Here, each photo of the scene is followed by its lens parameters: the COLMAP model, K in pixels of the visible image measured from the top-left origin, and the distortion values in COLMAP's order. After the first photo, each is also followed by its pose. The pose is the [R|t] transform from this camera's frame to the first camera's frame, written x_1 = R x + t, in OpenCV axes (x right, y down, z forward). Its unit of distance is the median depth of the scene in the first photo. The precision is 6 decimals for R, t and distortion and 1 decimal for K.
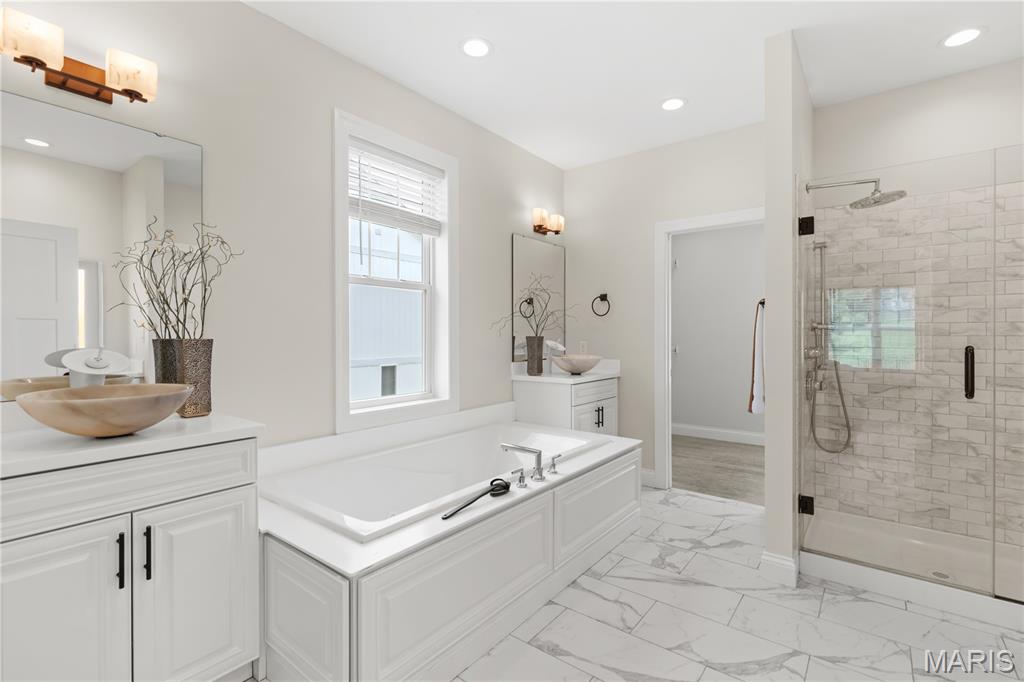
lens RADIAL K [[476.8, 0, 504.8], [0, 476.8, 336.2], [0, 0, 1]] dist [0.000317, -0.000898]
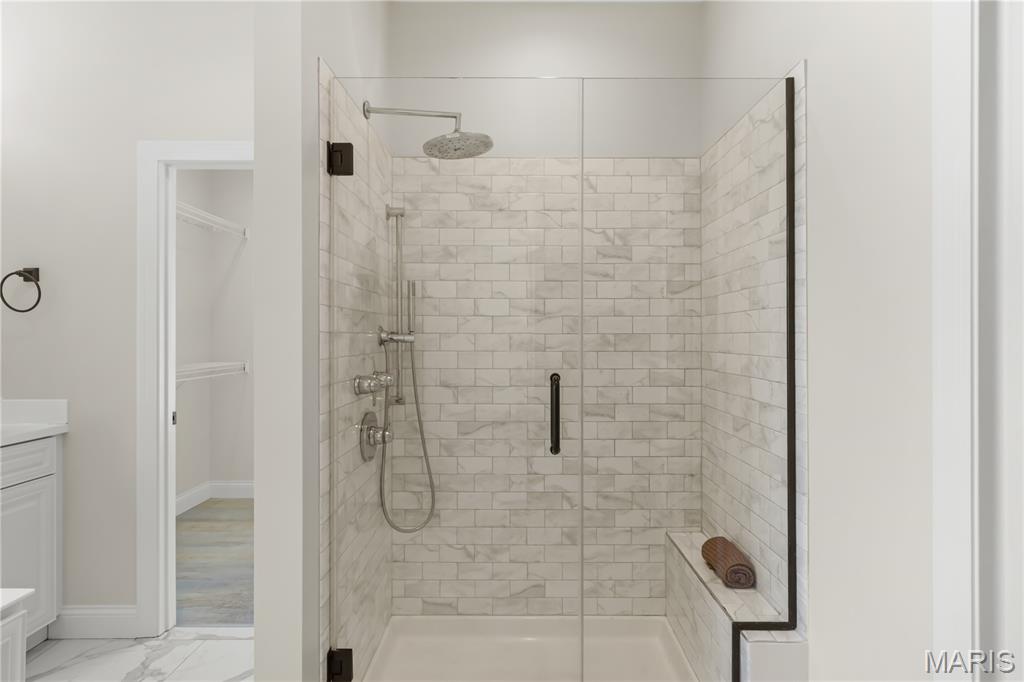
lens RADIAL K [[576.6, 0, 506.6], [0, 576.6, 334.1], [0, 0, 1]] dist [0.023979, -0.002153]
pose [[0.801375, 0.003817, 0.598150, 0.323820], [0.000068, 0.999979, -0.006472, -0.020603], [-0.598162, 0.005227, 0.801358, 0.292102]]
